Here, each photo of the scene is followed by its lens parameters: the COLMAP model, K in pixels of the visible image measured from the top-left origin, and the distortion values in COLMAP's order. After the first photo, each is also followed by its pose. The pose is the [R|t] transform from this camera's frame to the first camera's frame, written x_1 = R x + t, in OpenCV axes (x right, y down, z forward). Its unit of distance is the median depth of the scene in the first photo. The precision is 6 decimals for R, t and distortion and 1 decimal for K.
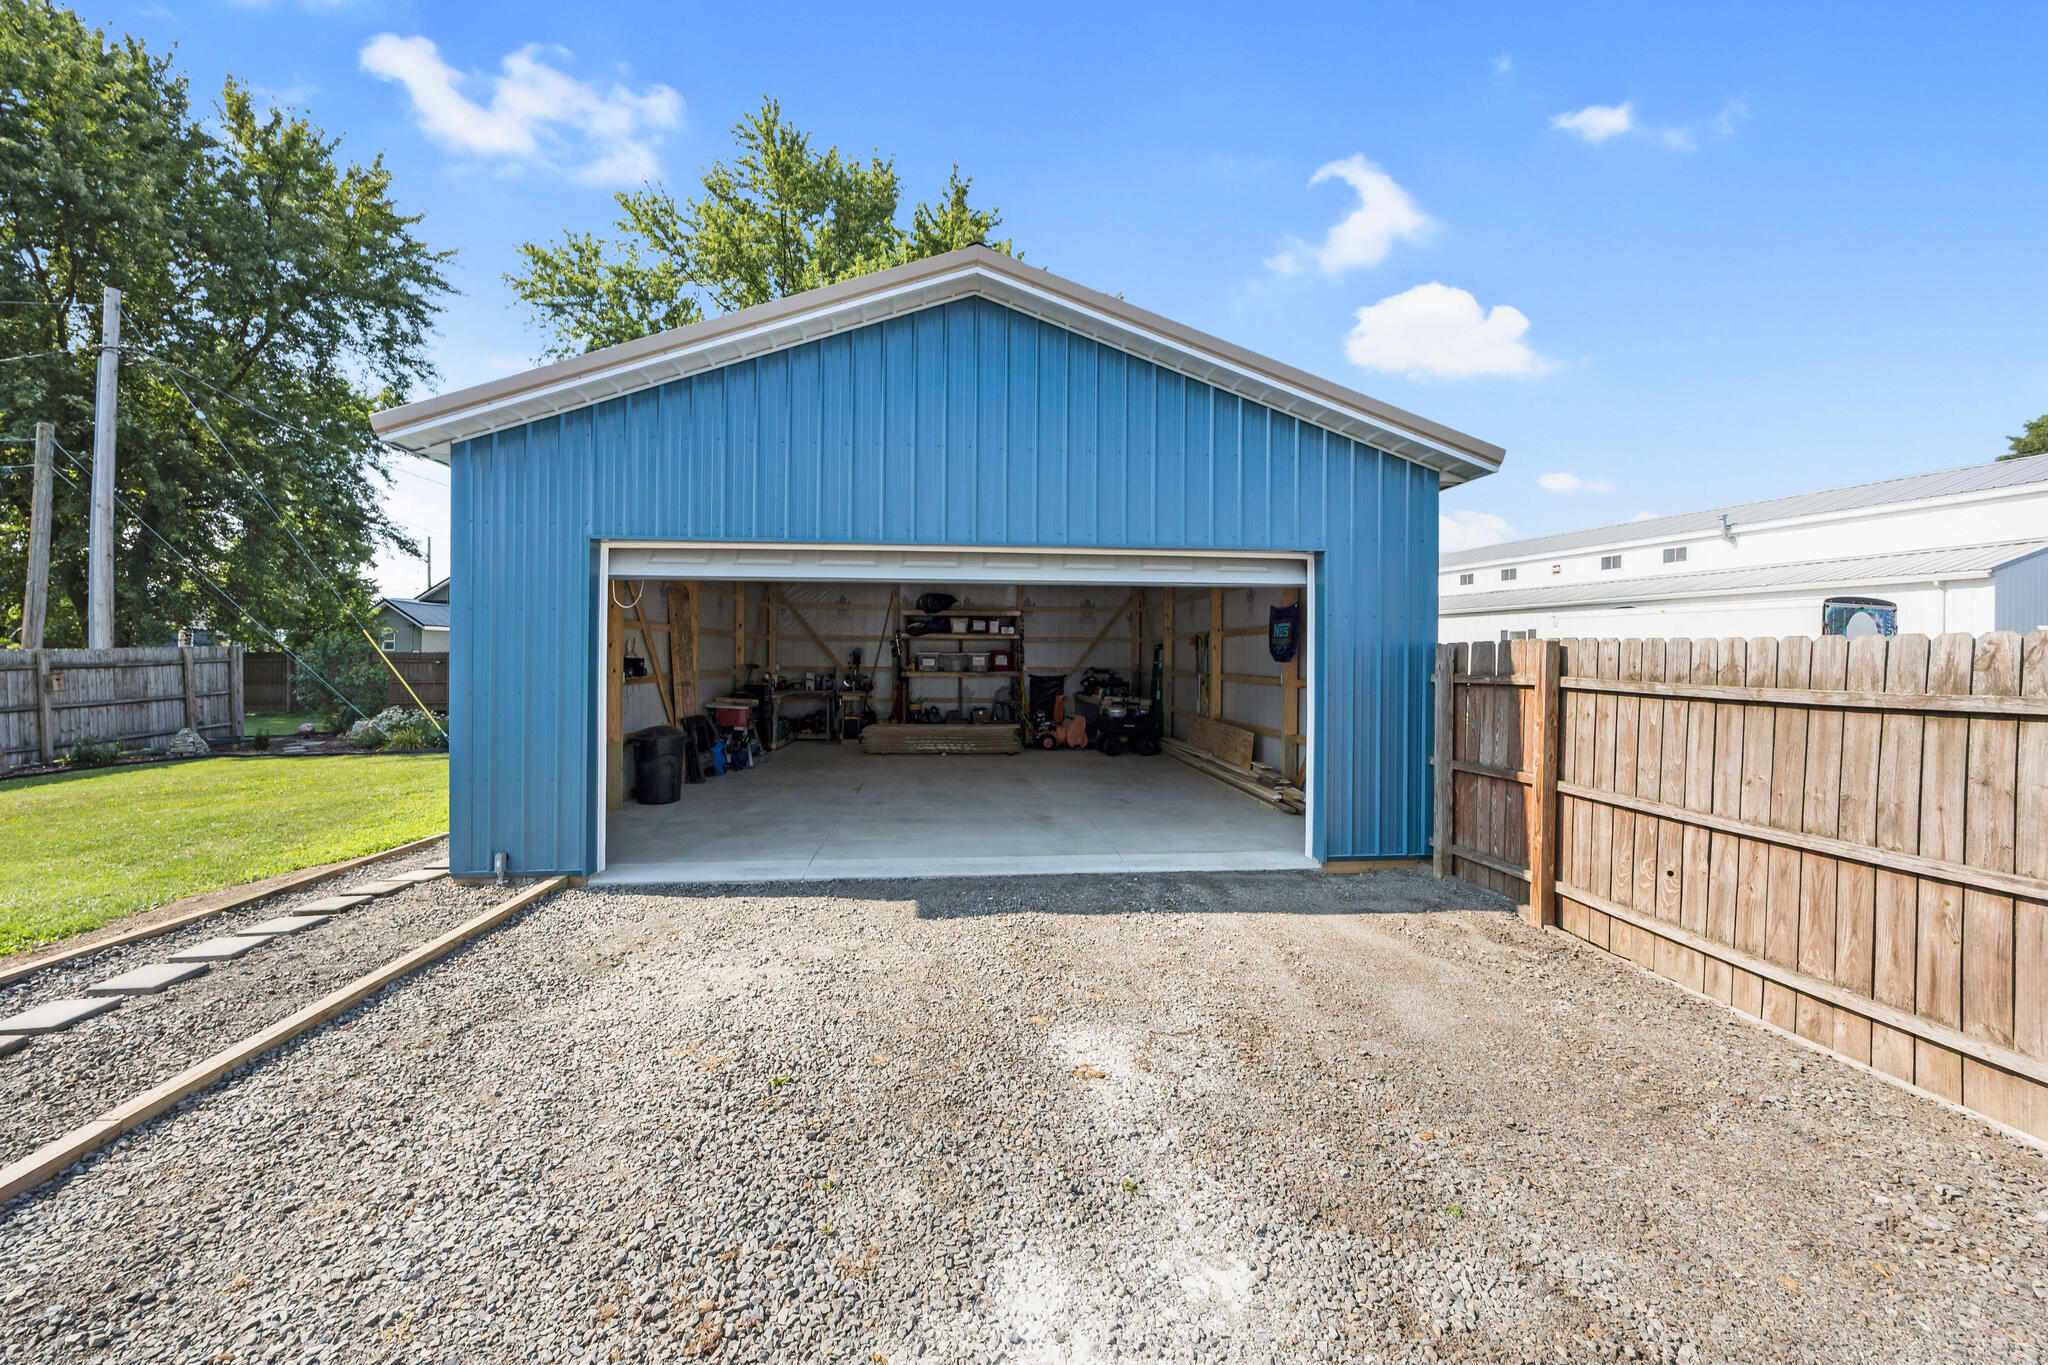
lens RADIAL K [[778.7, 0, 1015.3], [0, 778.7, 674.8], [0, 0, 1]] dist [-0.001144, -0.000082]
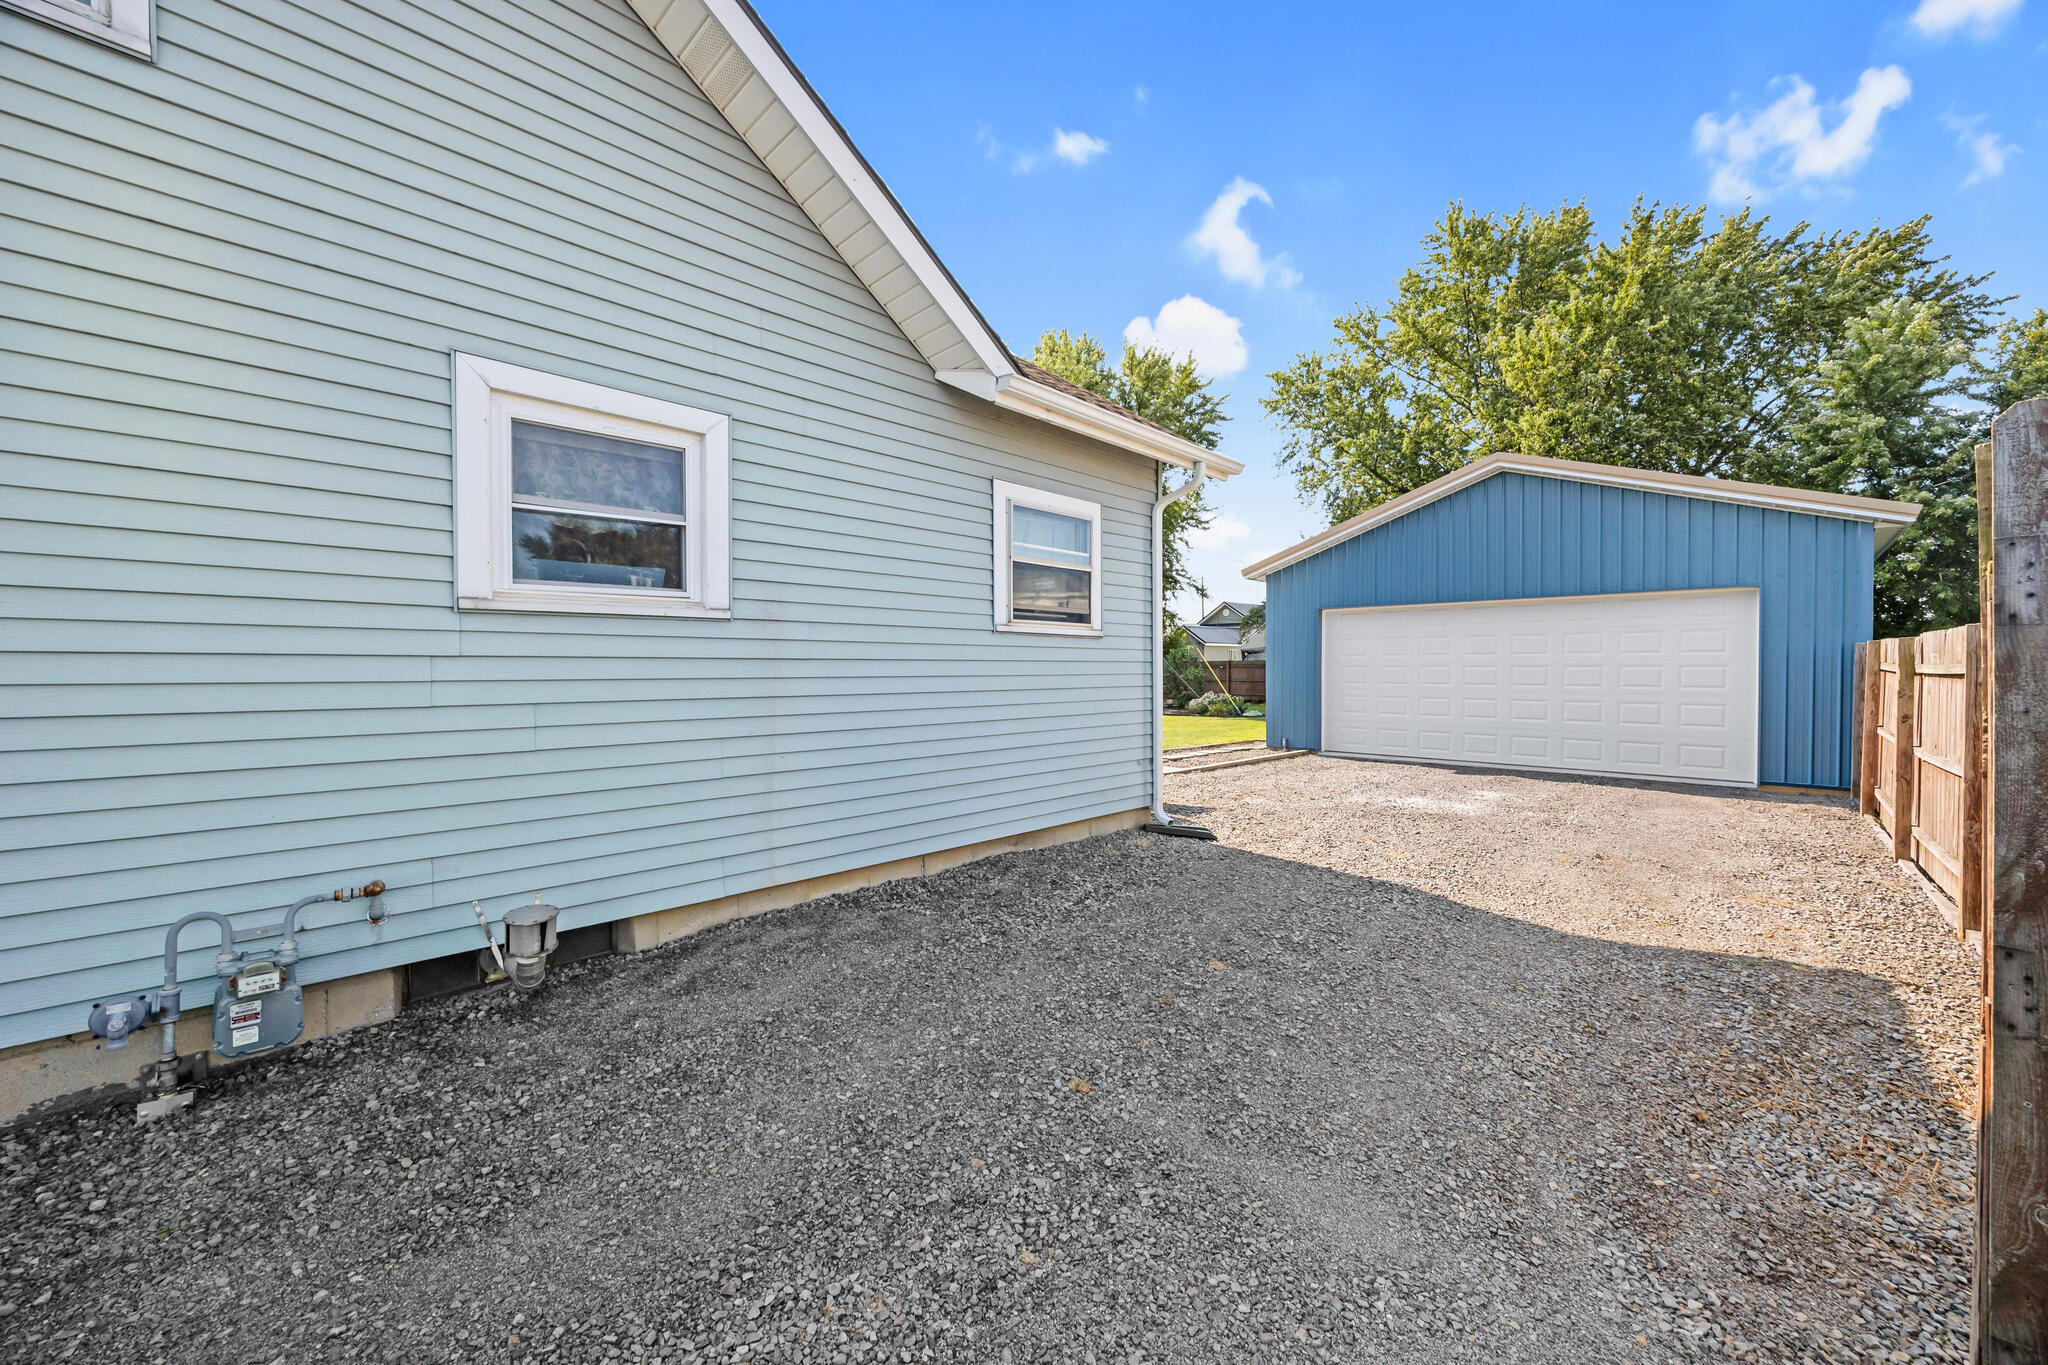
lens RADIAL K [[778.7, 0, 1015.3], [0, 778.7, 674.8], [0, 0, 1]] dist [-0.001144, -0.000082]
pose [[0.651298, 0.000273, -0.758822, 0.144736], [-0.006111, 0.999969, -0.004886, 0.008379], [0.758798, 0.007819, 0.651279, -0.277714]]
